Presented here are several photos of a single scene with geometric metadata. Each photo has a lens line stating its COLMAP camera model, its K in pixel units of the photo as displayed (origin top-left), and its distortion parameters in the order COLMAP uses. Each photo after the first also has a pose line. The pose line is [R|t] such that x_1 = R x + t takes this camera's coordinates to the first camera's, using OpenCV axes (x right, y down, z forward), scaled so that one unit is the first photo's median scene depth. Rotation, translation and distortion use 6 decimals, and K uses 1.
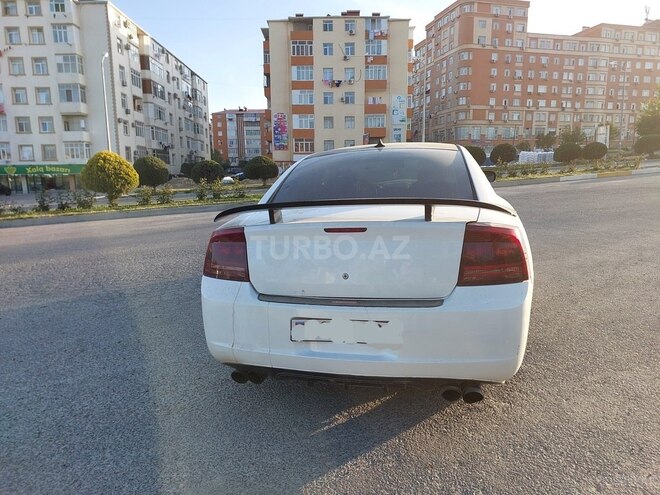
lens RADIAL K [[451.5, 0, 331.7], [0, 451.5, 251.5], [0, 0, 1]] dist [0.013224, -0.004619]
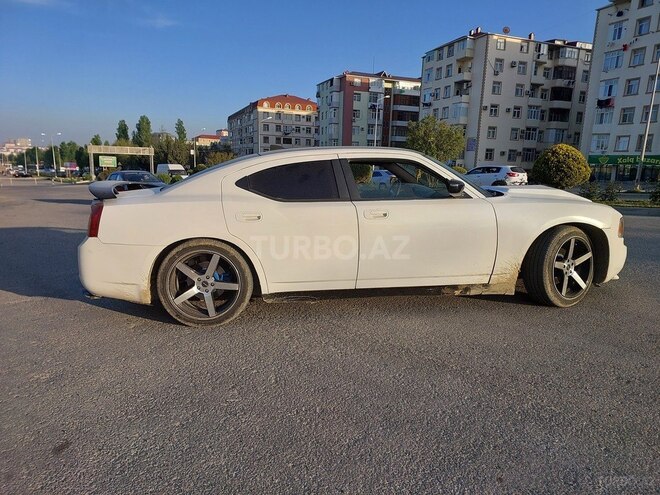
lens RADIAL K [[451.5, 0, 333.7], [0, 451.5, 254.1], [0, 0, 1]] dist [0.013224, -0.004619]
pose [[0.342227, 0.207050, -0.916521, 0.092284], [-0.183370, 0.971382, 0.150973, -0.010909], [0.921551, 0.116396, 0.370400, 0.052768]]
